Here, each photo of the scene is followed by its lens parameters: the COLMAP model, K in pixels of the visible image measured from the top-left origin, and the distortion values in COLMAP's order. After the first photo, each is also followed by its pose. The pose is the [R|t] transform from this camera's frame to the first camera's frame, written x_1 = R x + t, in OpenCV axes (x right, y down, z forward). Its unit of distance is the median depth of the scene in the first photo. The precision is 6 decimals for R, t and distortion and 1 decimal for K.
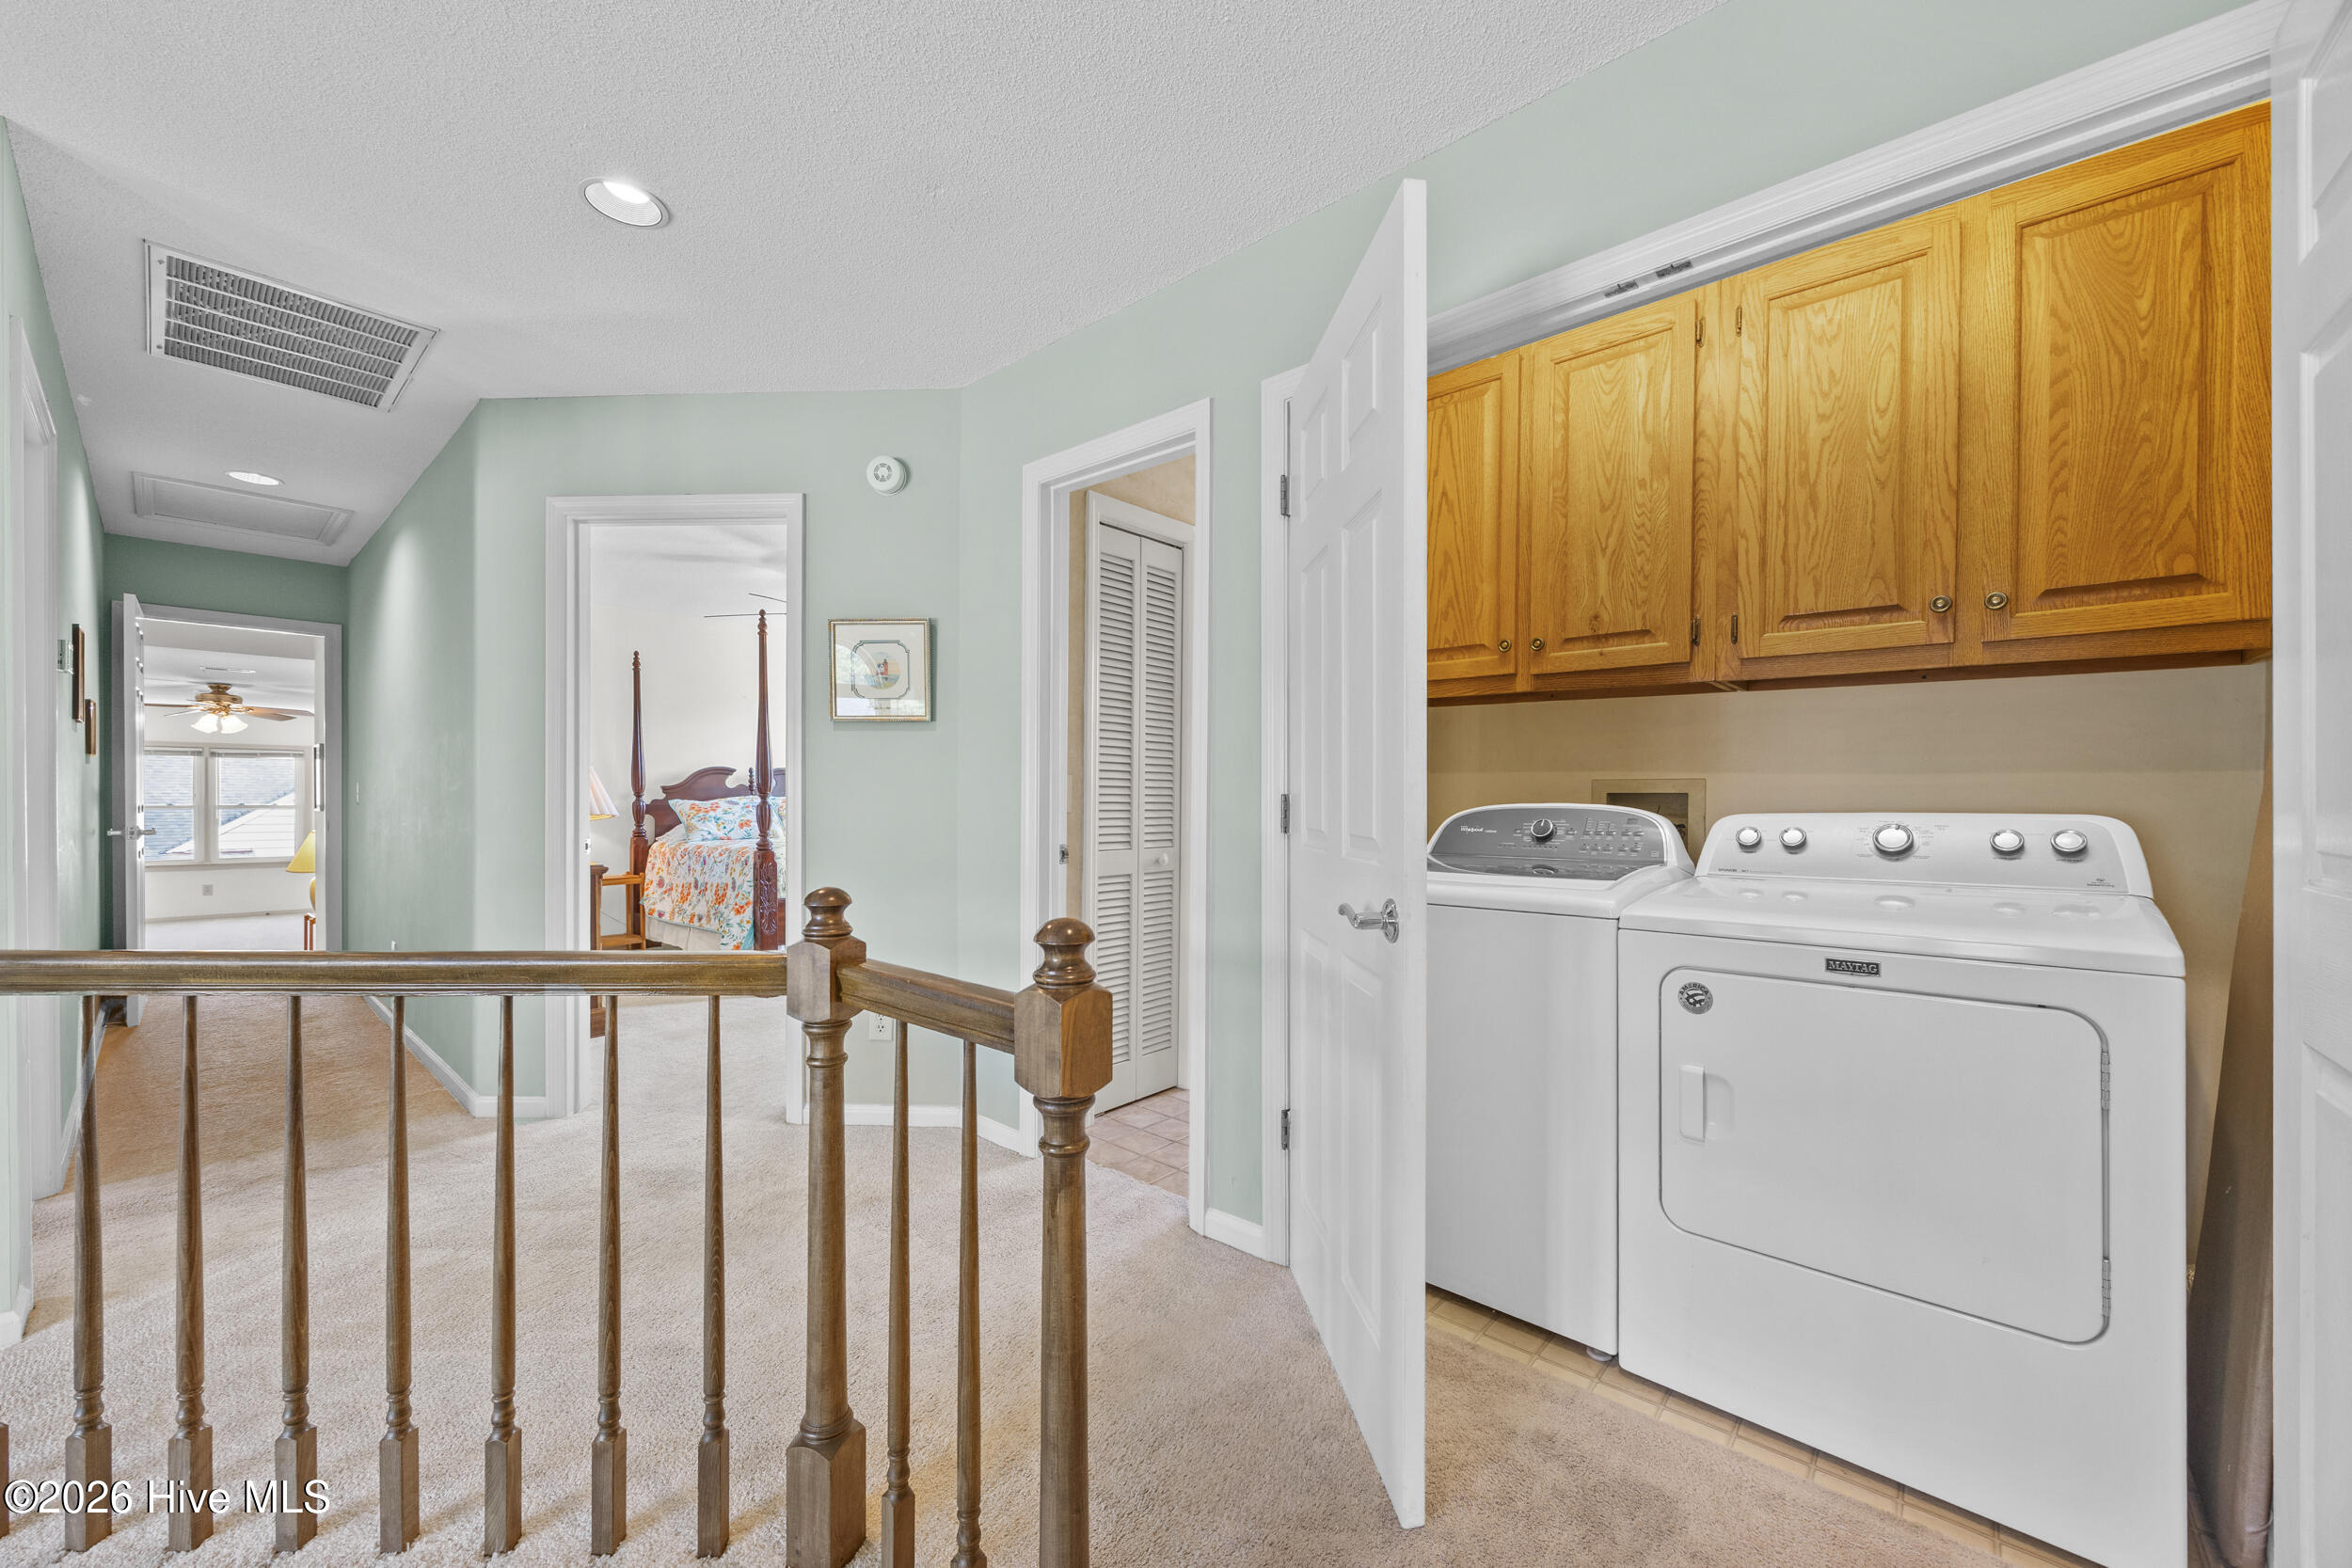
lens RADIAL K [[891.1, 0, 1176.0], [0, 891.1, 784.0], [0, 0, 1]] dist [0.000390, 0.000054]
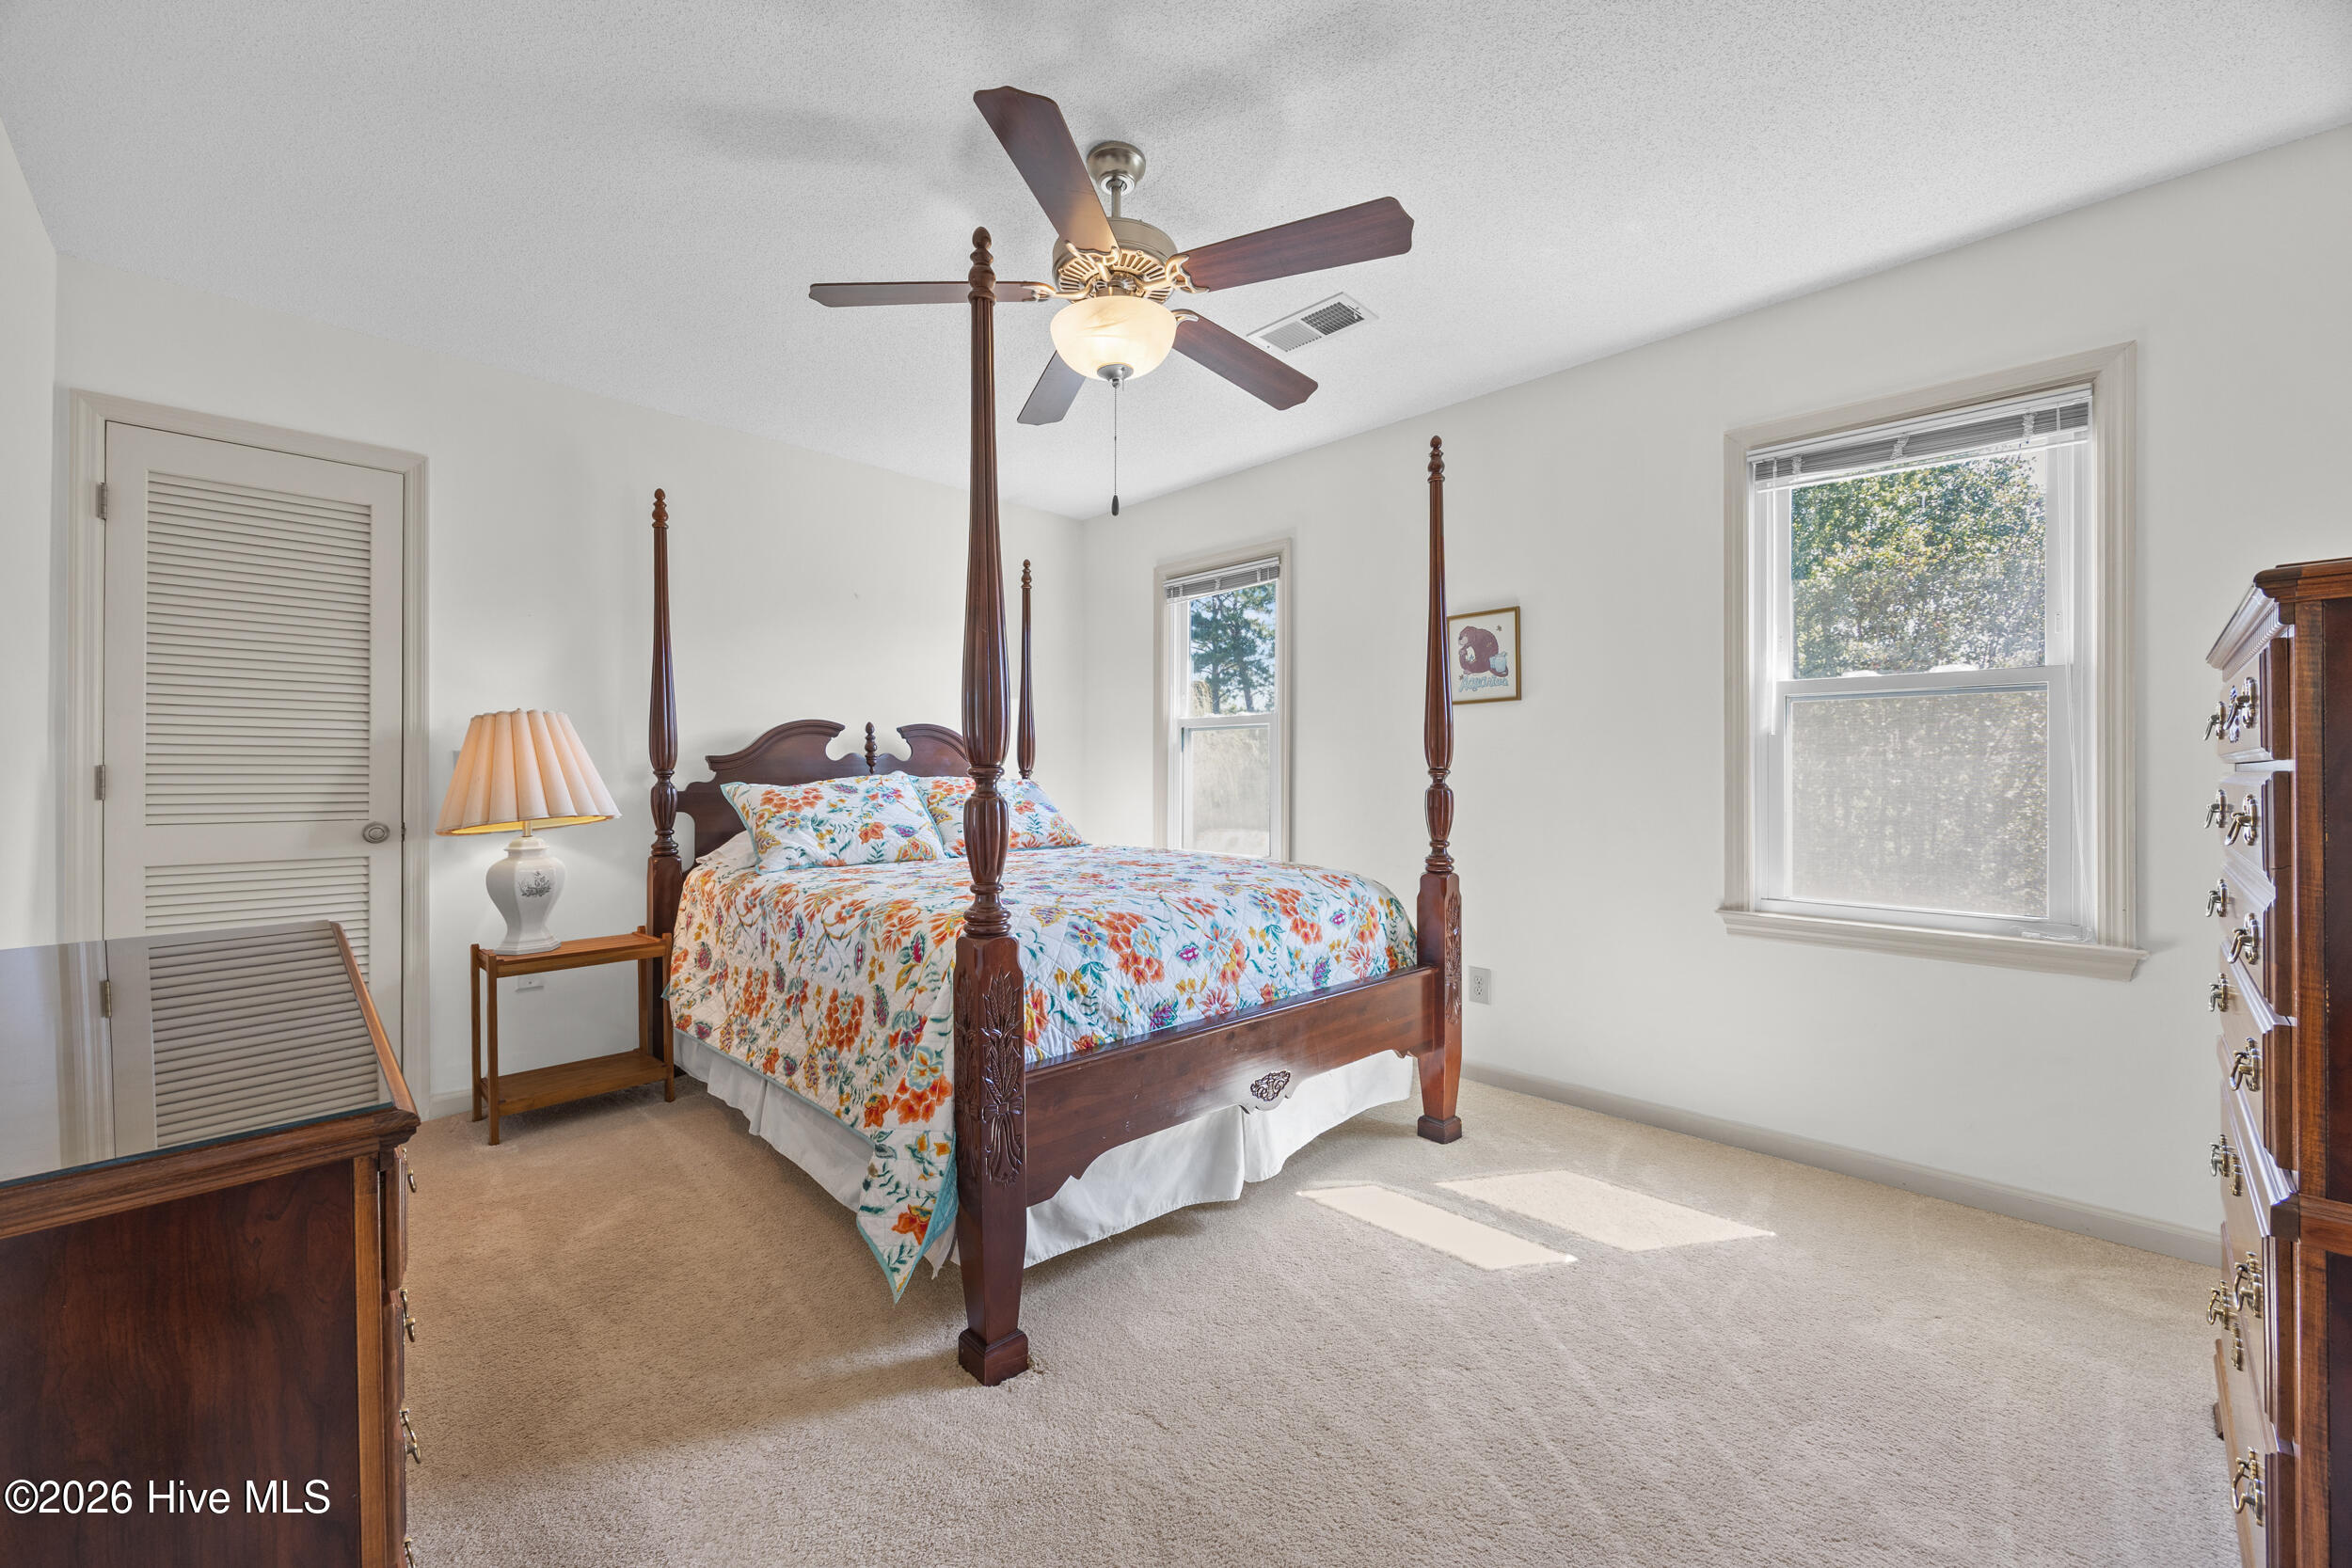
lens RADIAL K [[893.6, 0, 1170.8], [0, 893.6, 770.7], [0, 0, 1]] dist [-0.000077, 0.000165]
pose [[0.998237, 0.002068, -0.059313, -0.295587], [-0.001817, 0.999989, 0.004295, 0.008438], [0.059321, -0.004179, 0.998230, 0.528795]]
